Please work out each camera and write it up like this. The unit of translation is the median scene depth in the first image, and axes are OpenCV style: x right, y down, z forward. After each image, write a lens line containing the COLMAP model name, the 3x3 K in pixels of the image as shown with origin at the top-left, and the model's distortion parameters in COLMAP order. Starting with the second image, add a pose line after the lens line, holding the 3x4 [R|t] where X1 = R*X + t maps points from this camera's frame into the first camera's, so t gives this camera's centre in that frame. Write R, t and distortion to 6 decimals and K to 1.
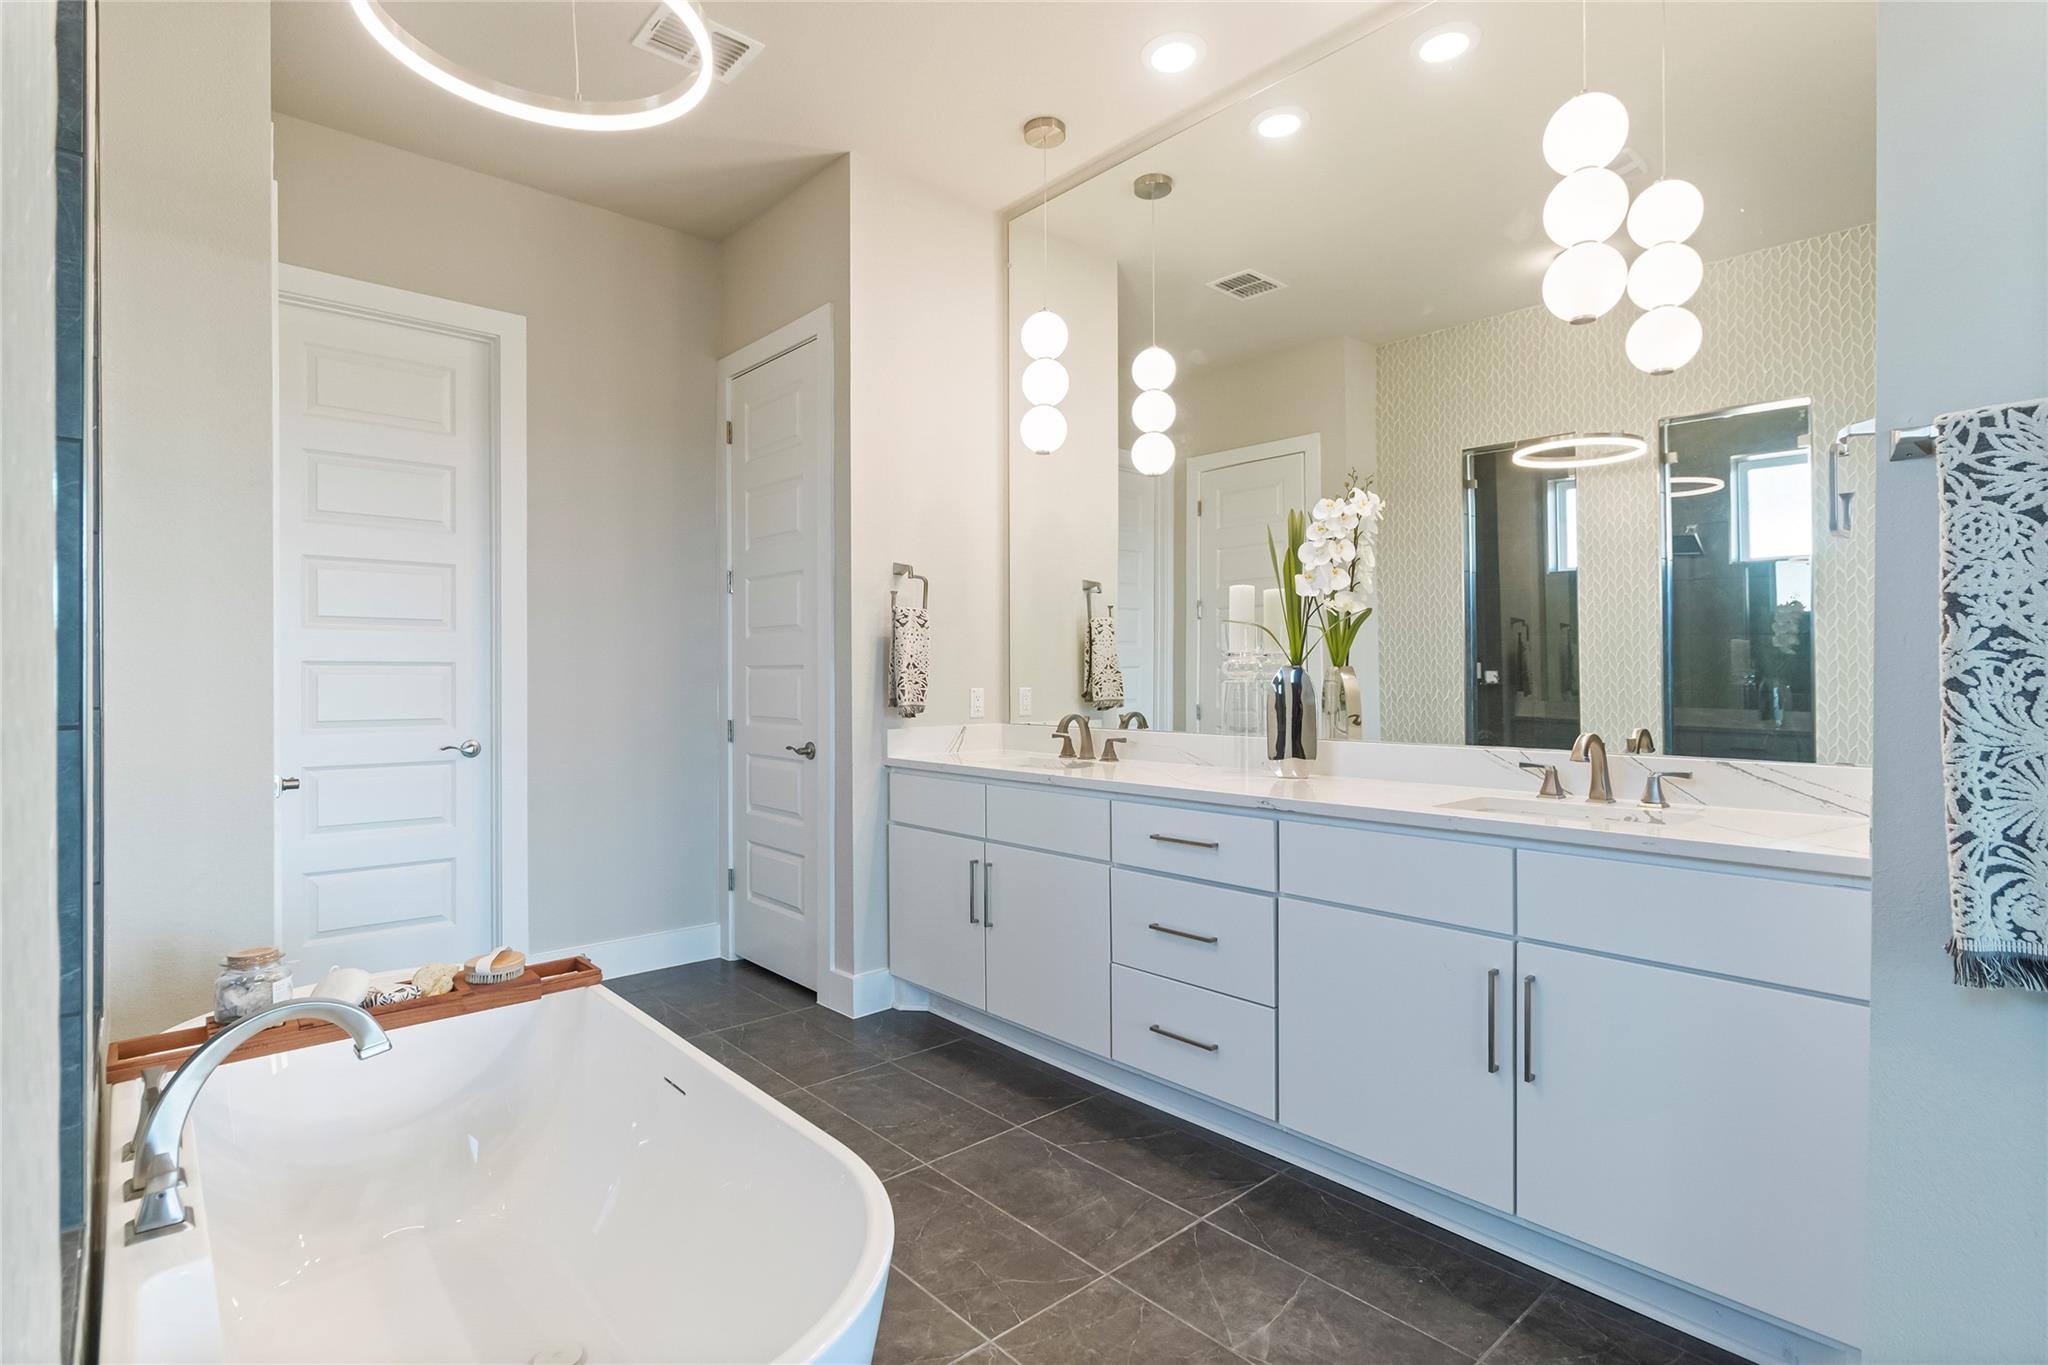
lens RADIAL K [[1002.3, 0, 1027.0], [0, 1002.3, 686.2], [0, 0, 1]] dist [-0.003156, -0.000462]
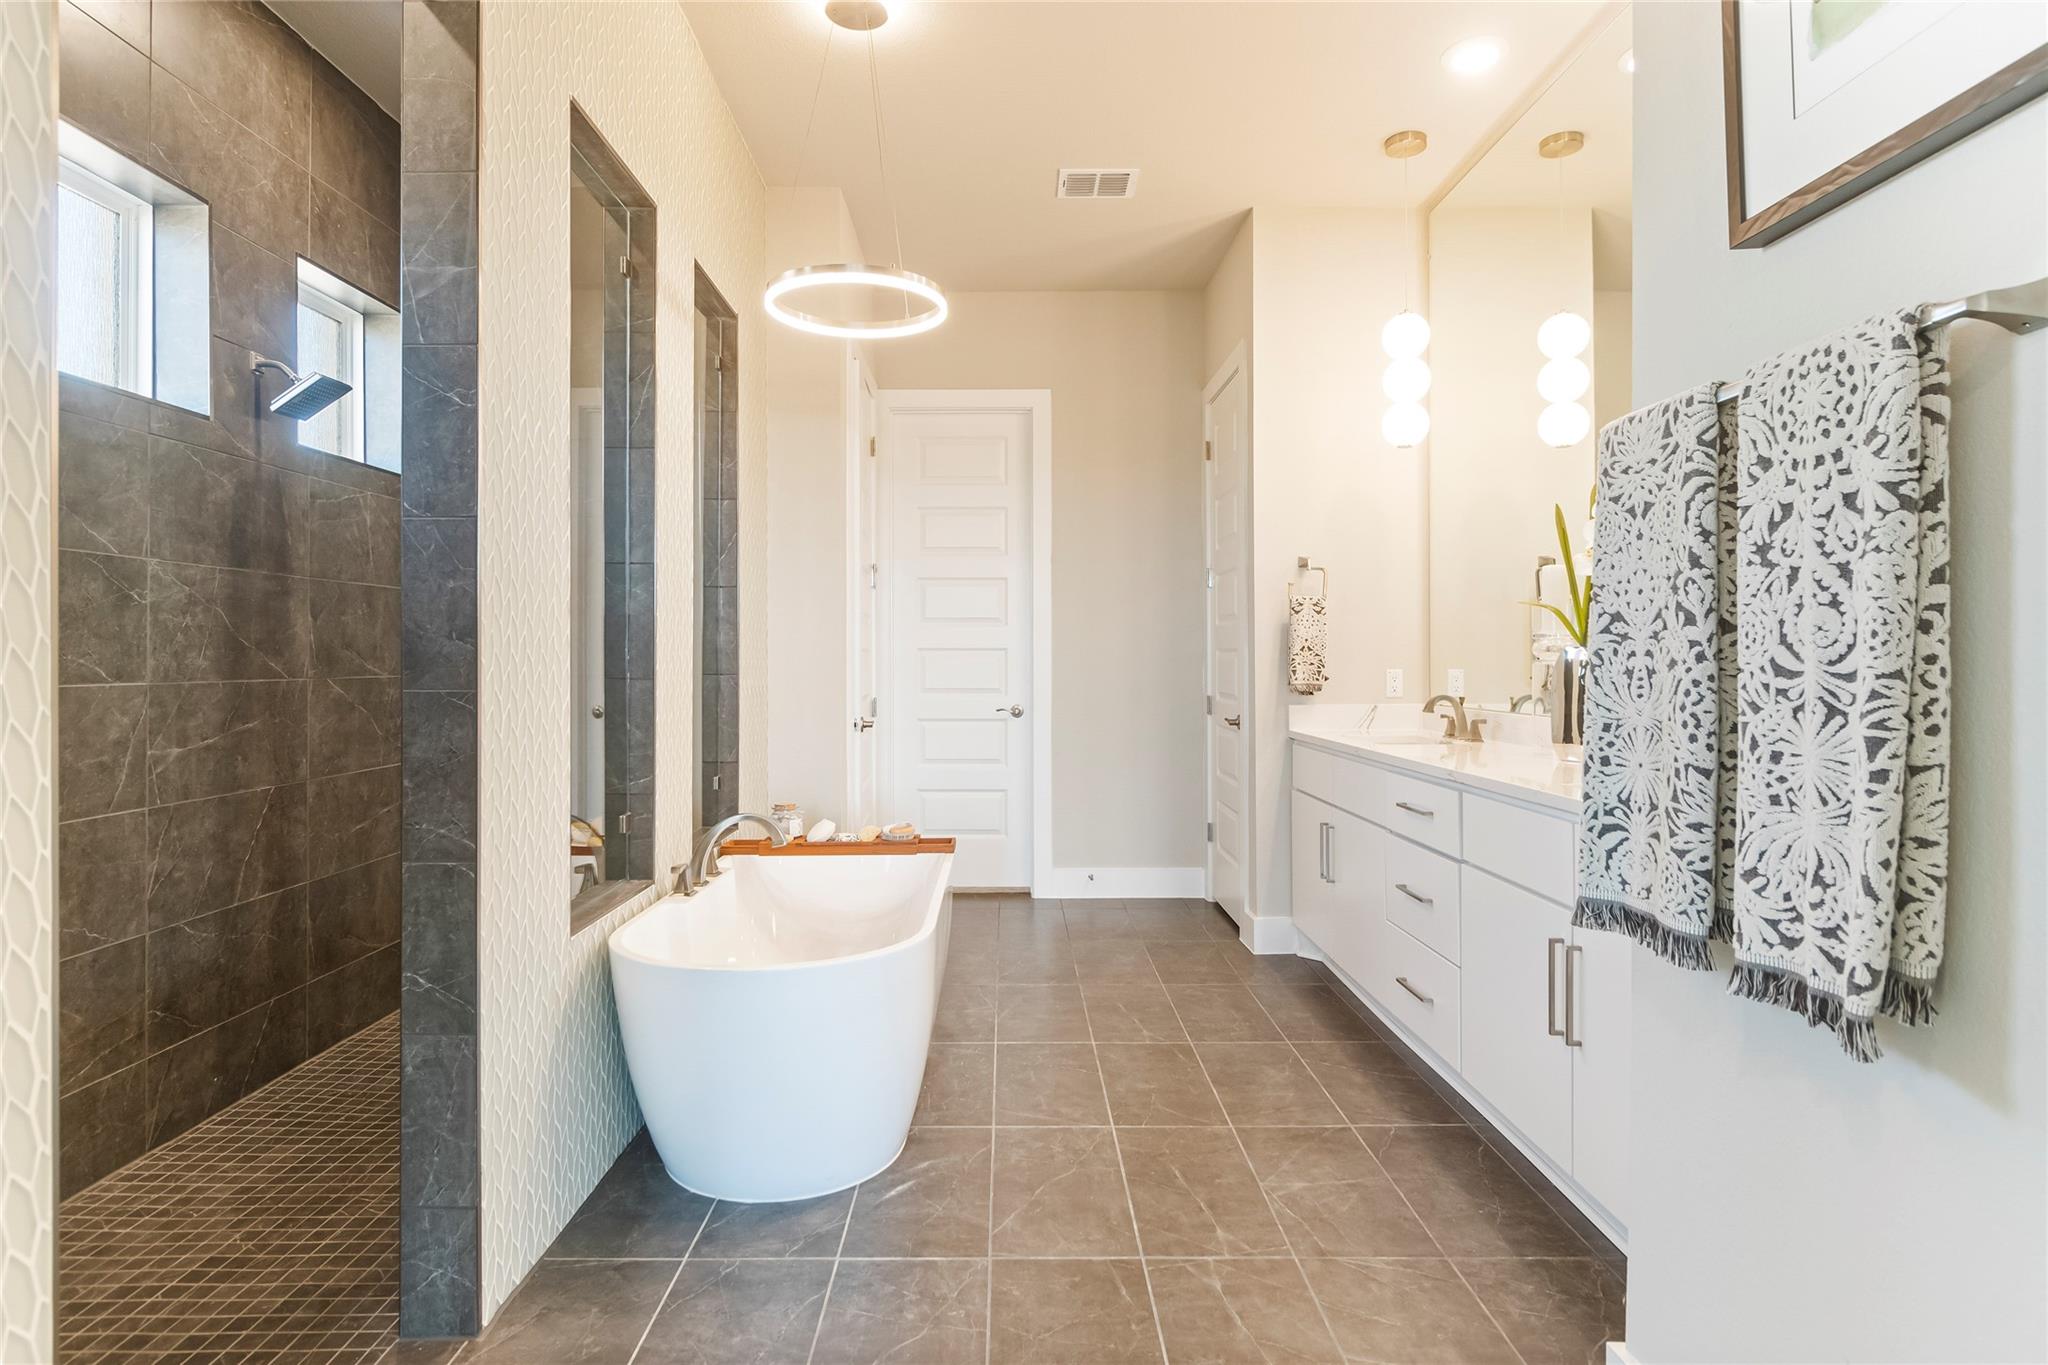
lens RADIAL K [[1124.6, 0, 1022.0], [0, 1124.6, 668.5], [0, 0, 1]] dist [-0.008286, 0.000426]
pose [[0.744664, 0.003822, -0.667429, 0.489499], [-0.004507, 0.999990, 0.000697, 0.001989], [0.667424, 0.002489, 0.744673, -0.144645]]
